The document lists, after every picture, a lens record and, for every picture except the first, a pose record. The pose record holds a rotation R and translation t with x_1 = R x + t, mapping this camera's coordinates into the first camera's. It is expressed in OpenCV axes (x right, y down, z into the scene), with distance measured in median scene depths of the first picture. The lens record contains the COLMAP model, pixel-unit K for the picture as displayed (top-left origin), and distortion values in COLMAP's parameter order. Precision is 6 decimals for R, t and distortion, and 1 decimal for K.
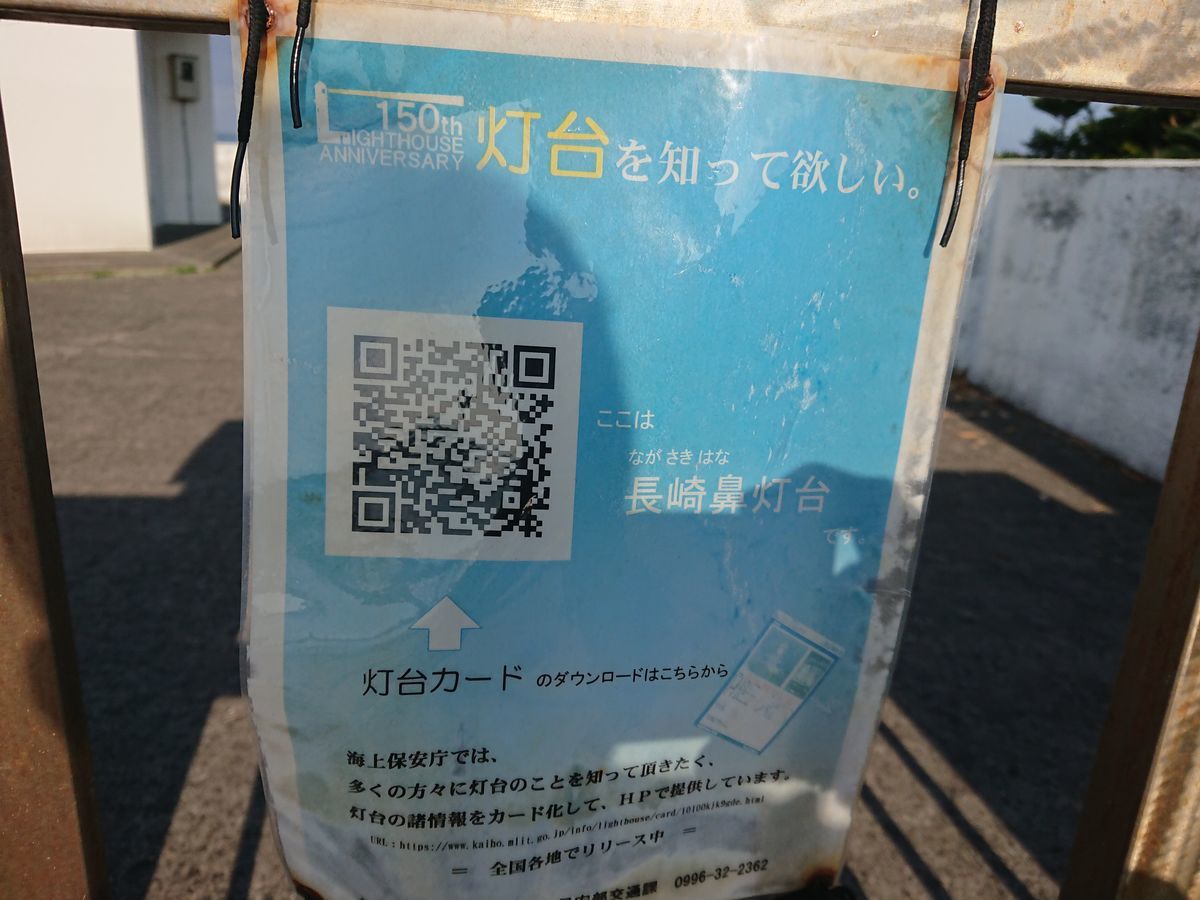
lens RADIAL K [[930.2, 0, 600.0], [0, 930.2, 450.0], [0, 0, 1]] dist [-0.000546, -0.000252]
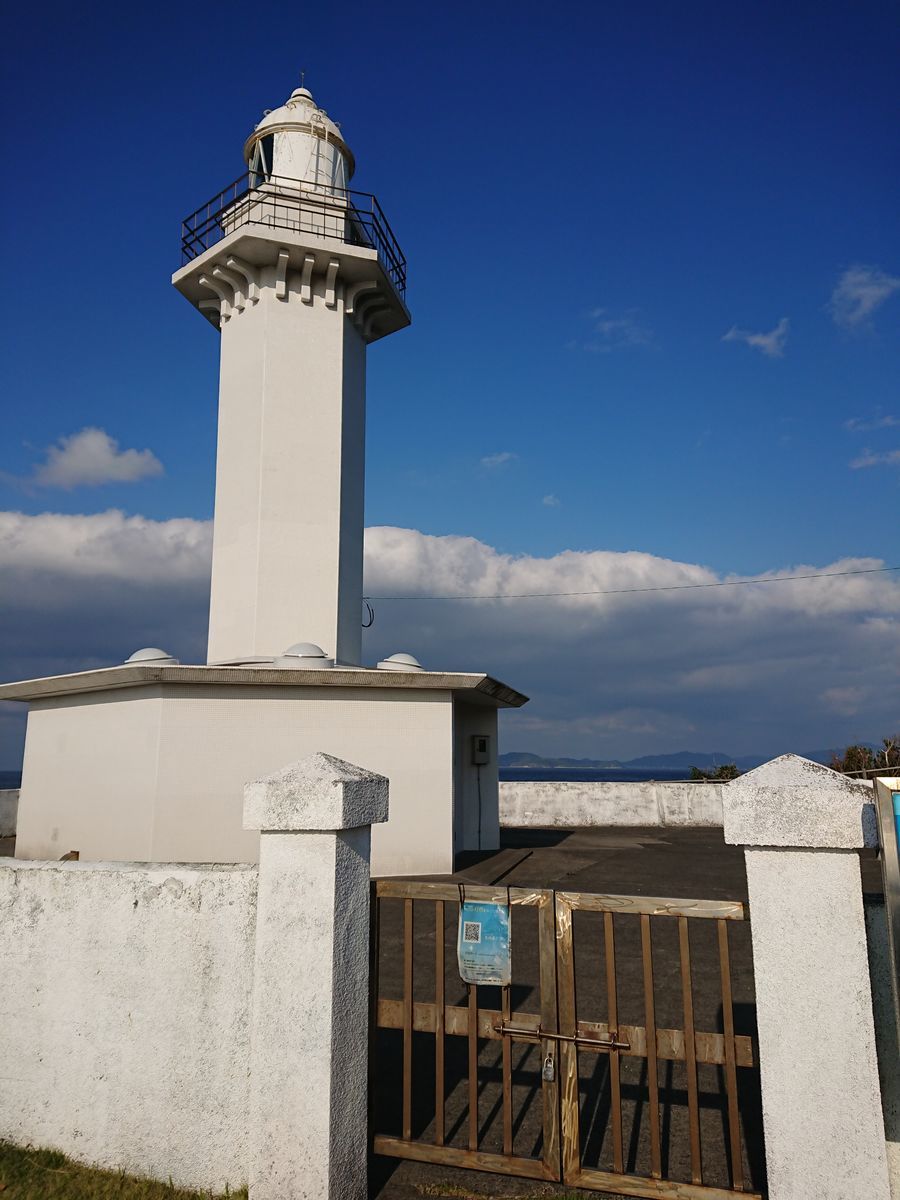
lens RADIAL K [[930.2, 0, 450.0], [0, 930.2, 600.0], [0, 0, 1]] dist [-0.000546, -0.000252]
pose [[0.903538, -0.137646, -0.405800, 0.120349], [-0.065447, 0.891566, -0.448136, 0.037273], [0.423481, 0.431466, 0.796555, -0.252641]]
